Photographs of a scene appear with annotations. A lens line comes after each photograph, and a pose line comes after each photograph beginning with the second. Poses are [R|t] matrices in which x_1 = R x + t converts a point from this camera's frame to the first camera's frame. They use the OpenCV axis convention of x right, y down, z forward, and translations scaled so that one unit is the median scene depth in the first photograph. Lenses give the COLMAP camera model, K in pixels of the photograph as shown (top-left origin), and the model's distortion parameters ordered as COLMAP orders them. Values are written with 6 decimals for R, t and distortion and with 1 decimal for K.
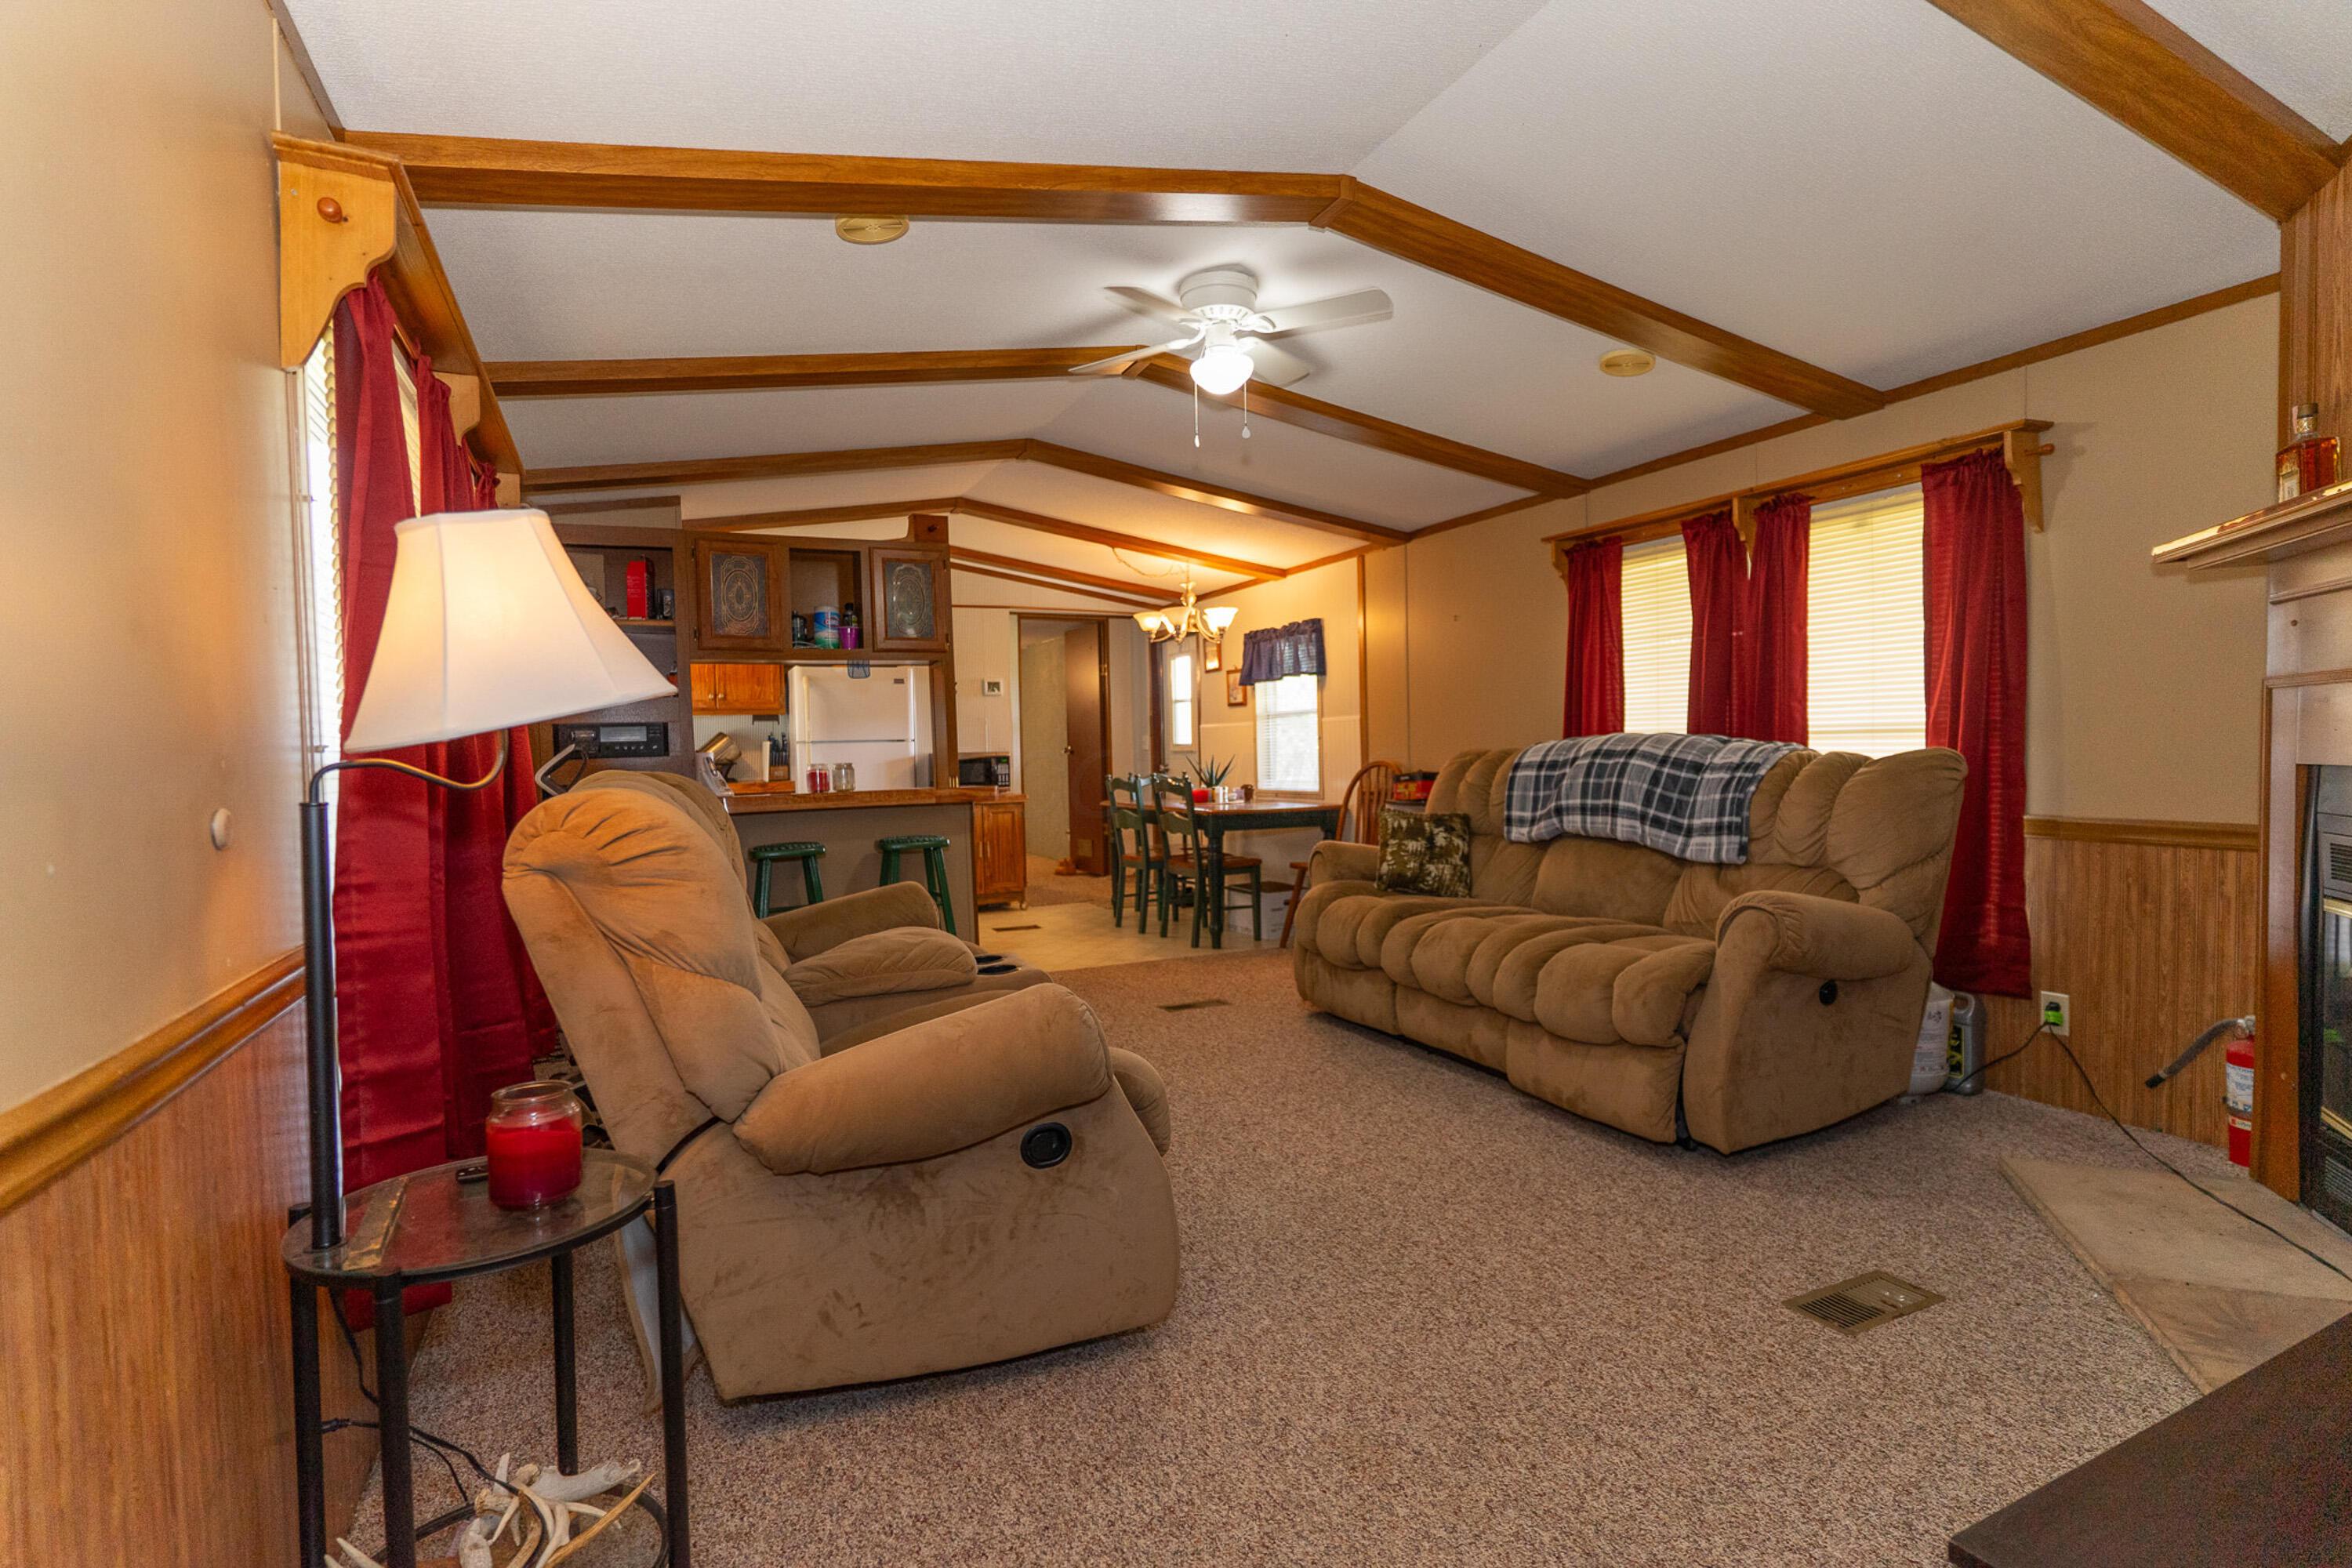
lens RADIAL K [[1130.9, 0, 1178.5], [0, 1130.9, 793.2], [0, 0, 1]] dist [0.001411, 0.000076]
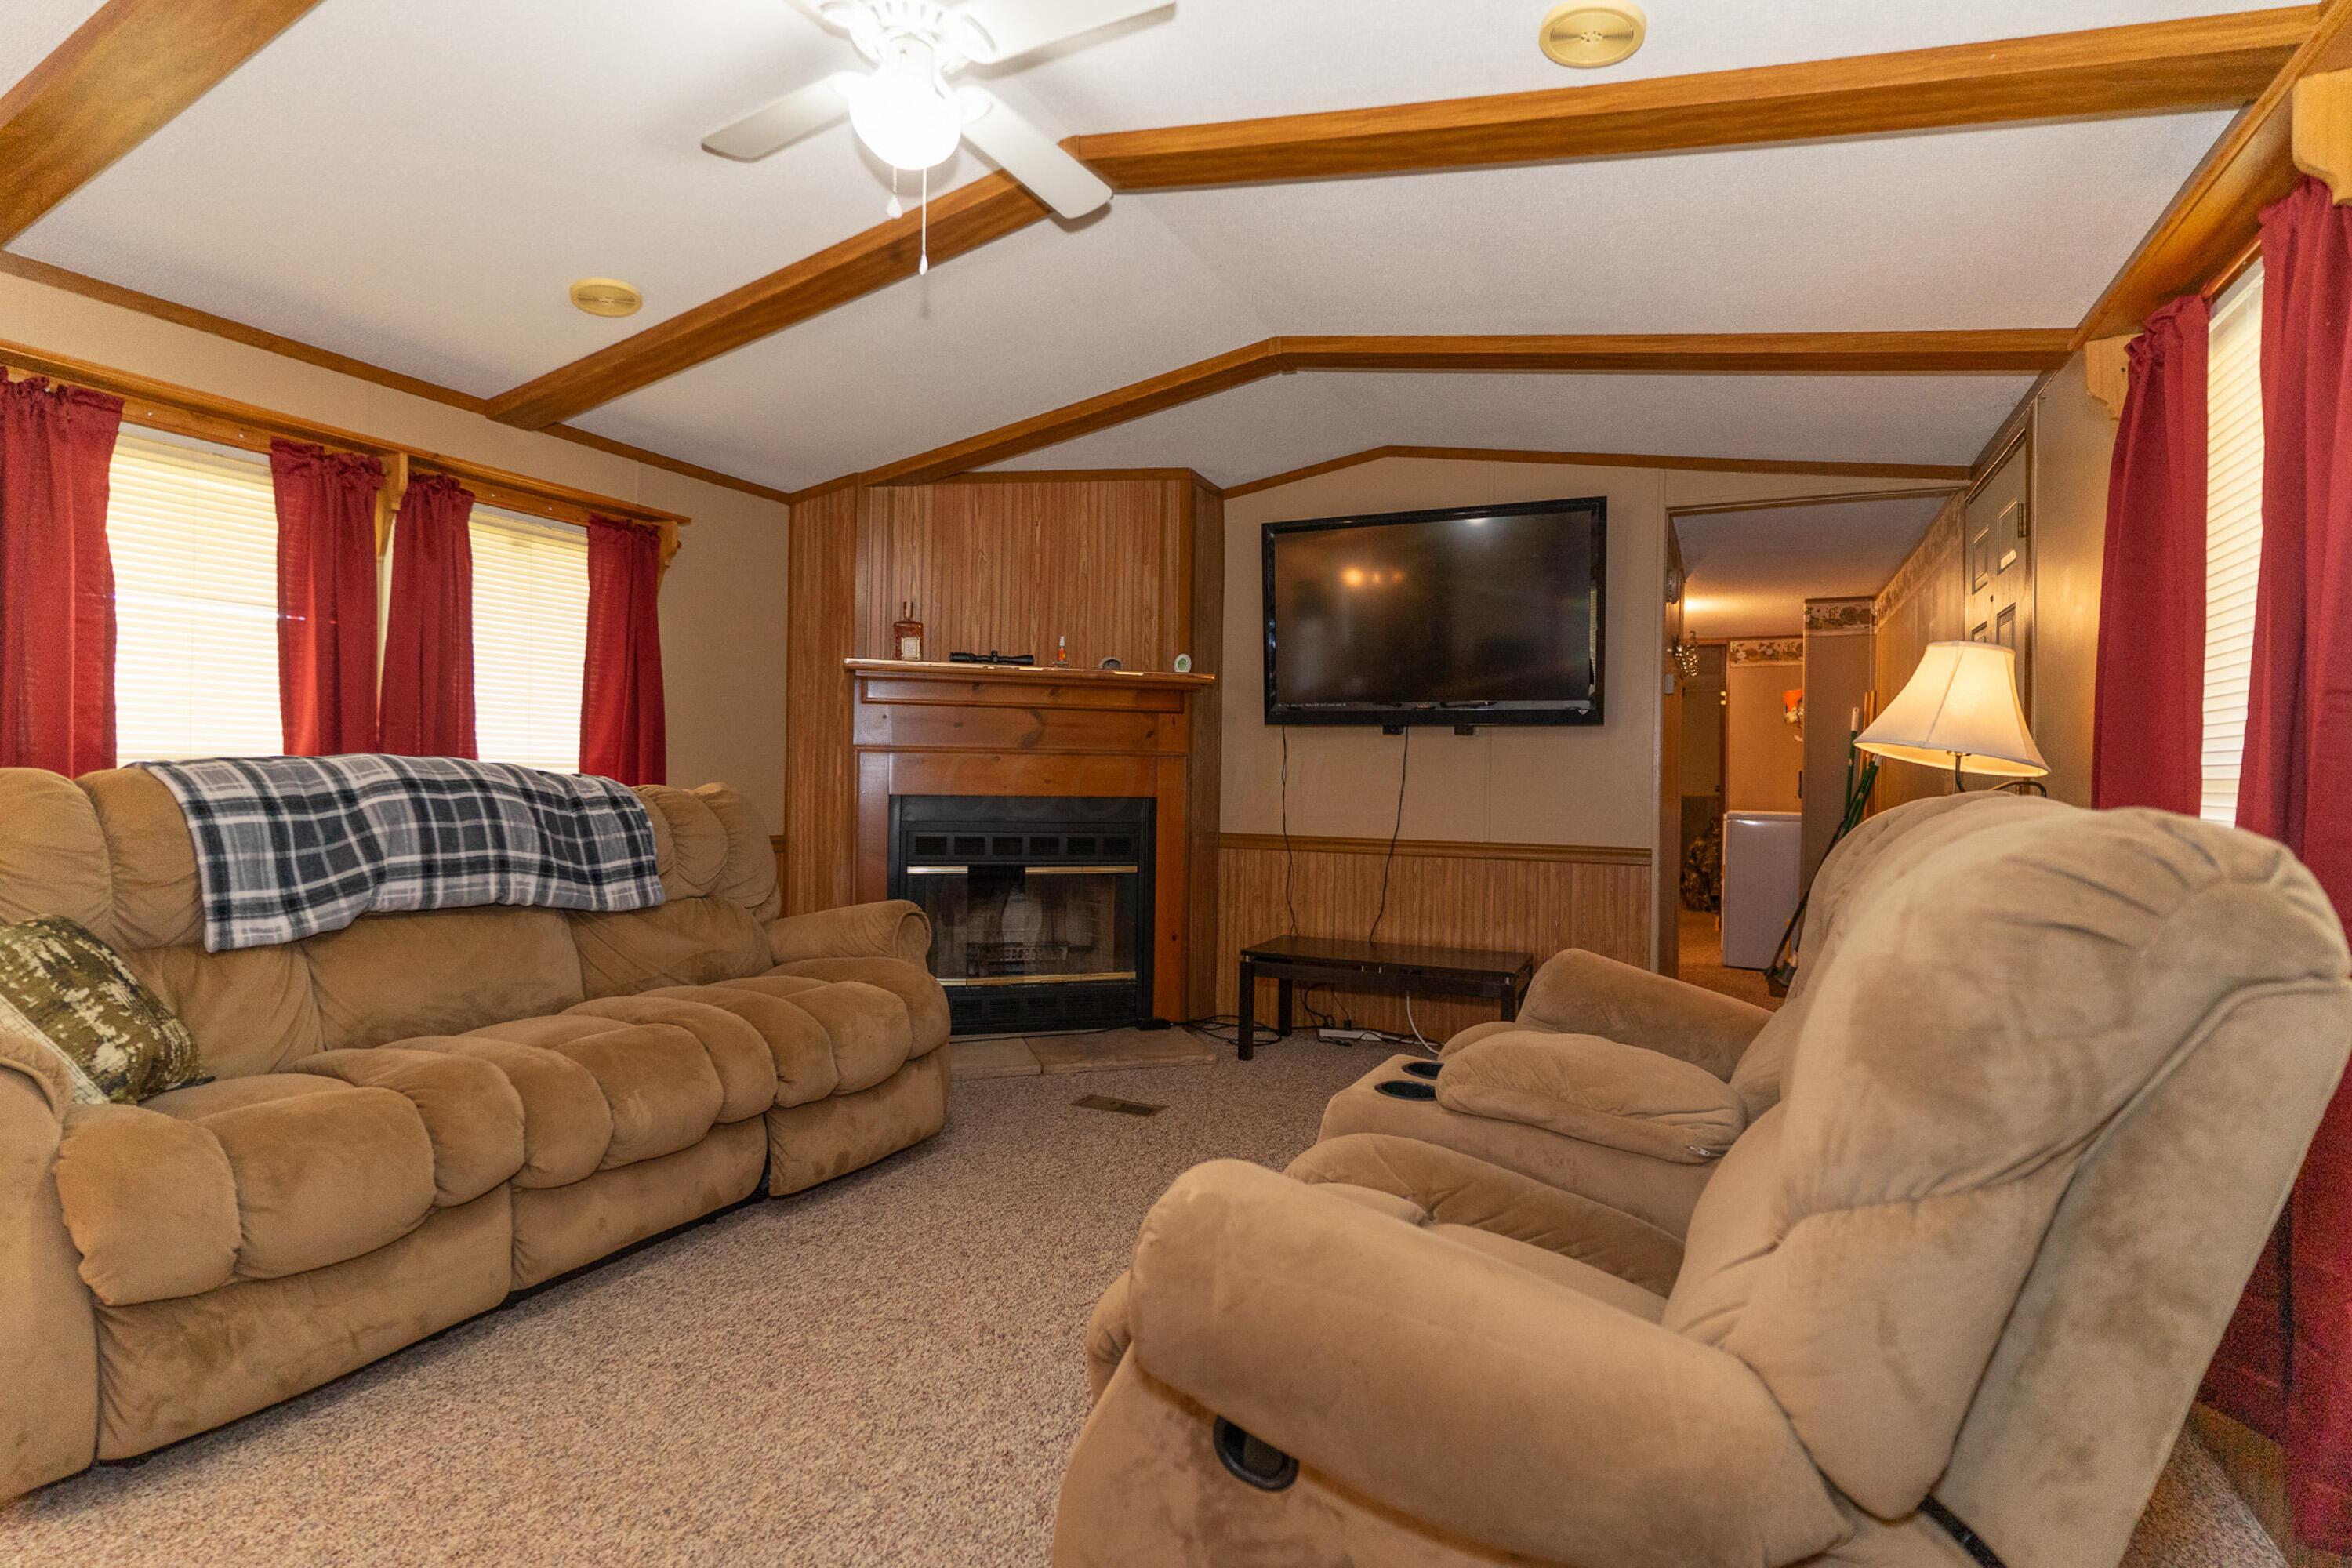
lens RADIAL K [[1130.9, 0, 1173.7], [0, 1130.9, 779.2], [0, 0, 1]] dist [0.001411, 0.000076]
pose [[-0.619896, 0.012095, 0.784591, -0.437445], [0.027904, 0.999589, 0.006637, -0.031162], [-0.784188, 0.026007, -0.619979, 1.087387]]
